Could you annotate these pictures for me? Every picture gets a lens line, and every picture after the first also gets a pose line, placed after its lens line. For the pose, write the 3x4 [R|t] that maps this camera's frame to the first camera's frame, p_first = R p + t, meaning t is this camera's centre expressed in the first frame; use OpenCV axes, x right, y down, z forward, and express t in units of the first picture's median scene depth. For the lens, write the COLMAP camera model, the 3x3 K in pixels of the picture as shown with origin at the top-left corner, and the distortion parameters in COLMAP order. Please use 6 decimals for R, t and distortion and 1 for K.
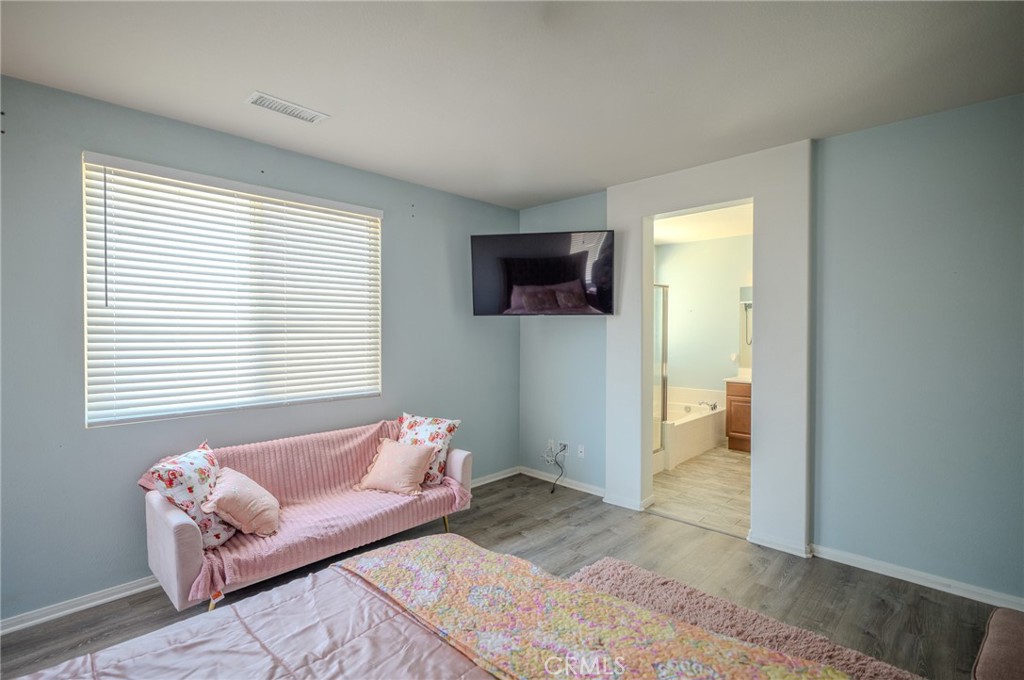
lens RADIAL K [[495.1, 0, 512.0], [0, 495.1, 340.0], [0, 0, 1]] dist [0.001867, 0.000165]
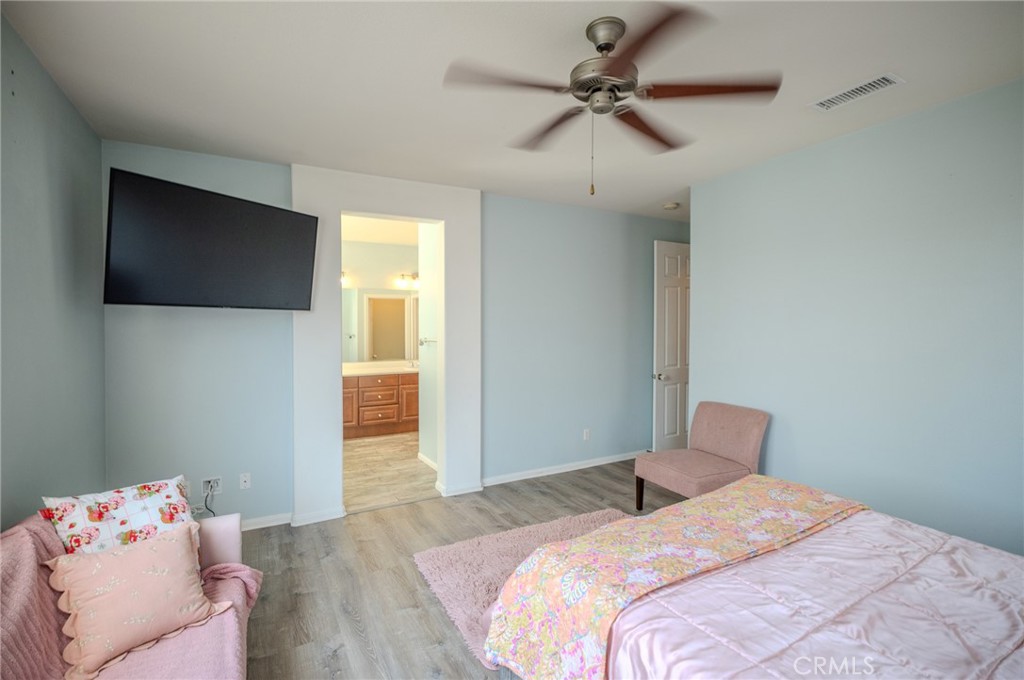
lens RADIAL K [[468.3, 0, 518.0], [0, 468.3, 339.2], [0, 0, 1]] dist [0.001349, -0.000038]
pose [[0.288663, -0.023806, 0.957135, -0.600377], [0.019784, 0.999626, 0.018896, -0.011161], [-0.957226, 0.013482, 0.289026, 0.482849]]
